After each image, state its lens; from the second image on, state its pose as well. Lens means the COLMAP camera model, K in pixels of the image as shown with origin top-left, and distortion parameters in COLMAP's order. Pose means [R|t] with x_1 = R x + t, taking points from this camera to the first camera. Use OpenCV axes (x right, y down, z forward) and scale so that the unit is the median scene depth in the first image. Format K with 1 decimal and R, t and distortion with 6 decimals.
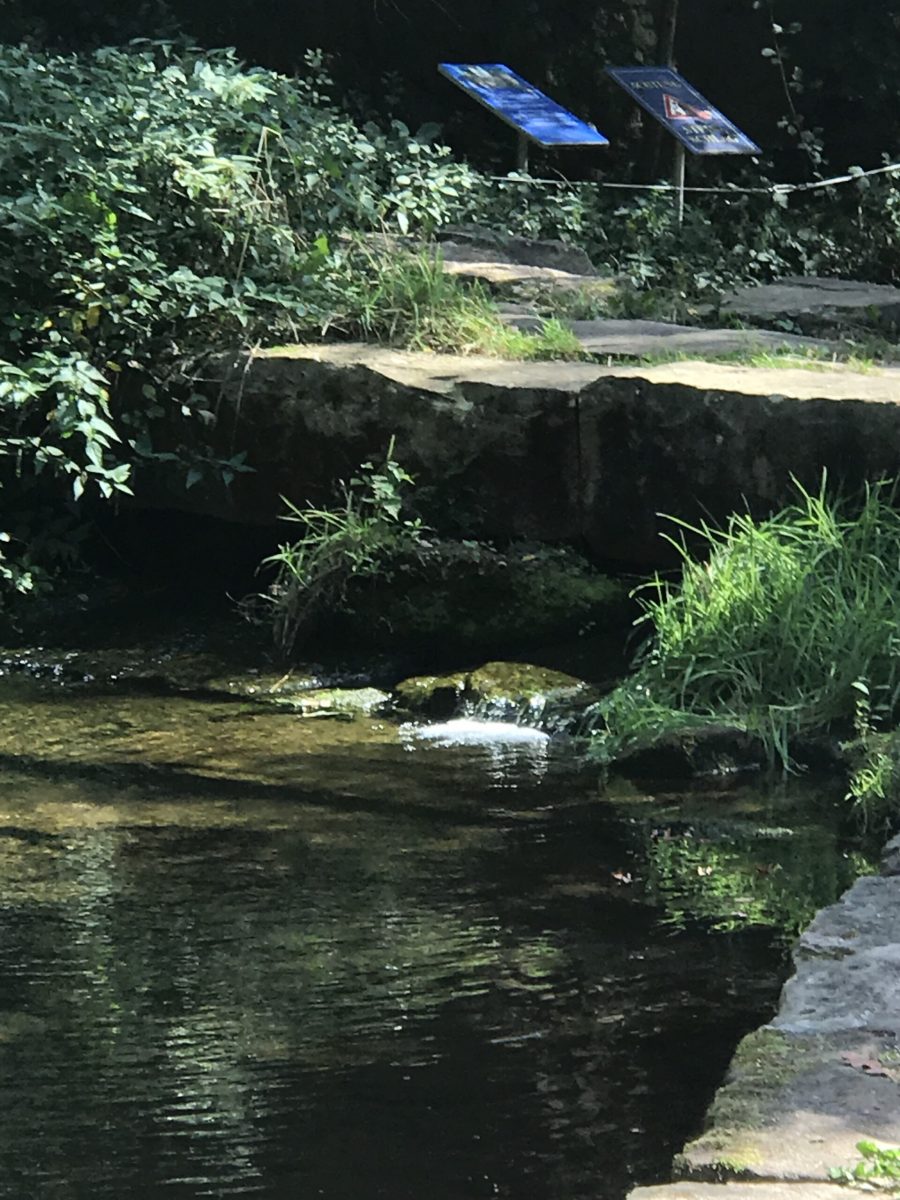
lens RADIAL K [[5936.0, 0, 450.0], [0, 5936.0, 600.0], [0, 0, 1]] dist [-0.038105, -0.784272]
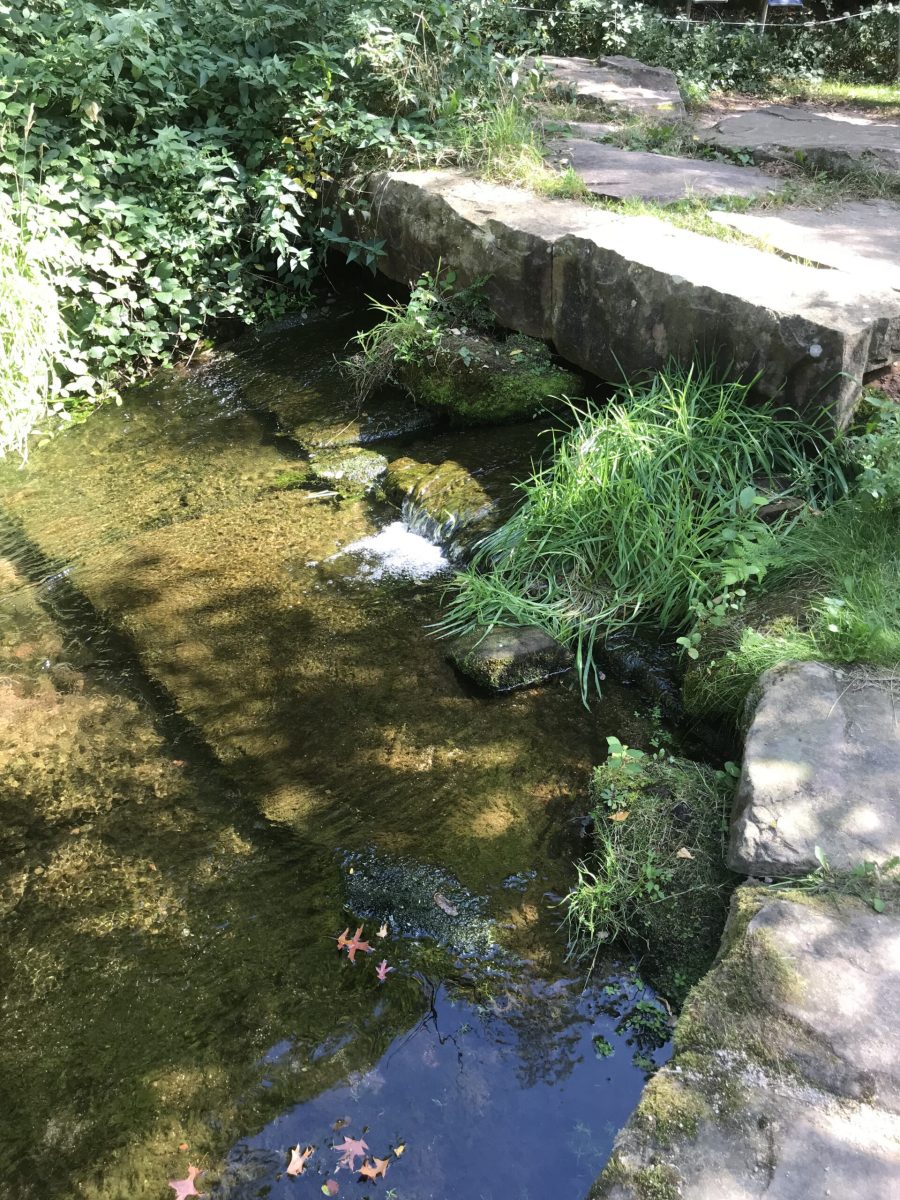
lens RADIAL K [[975.8, 0, 445.3], [0, 975.8, 591.6], [0, 0, 1]] dist [0.052609, -0.107733]
pose [[0.956591, 0.161409, -0.242653, 0.066192], [-0.027673, 0.879164, 0.475715, -0.071253], [0.290117, -0.448350, 0.845467, 0.738092]]
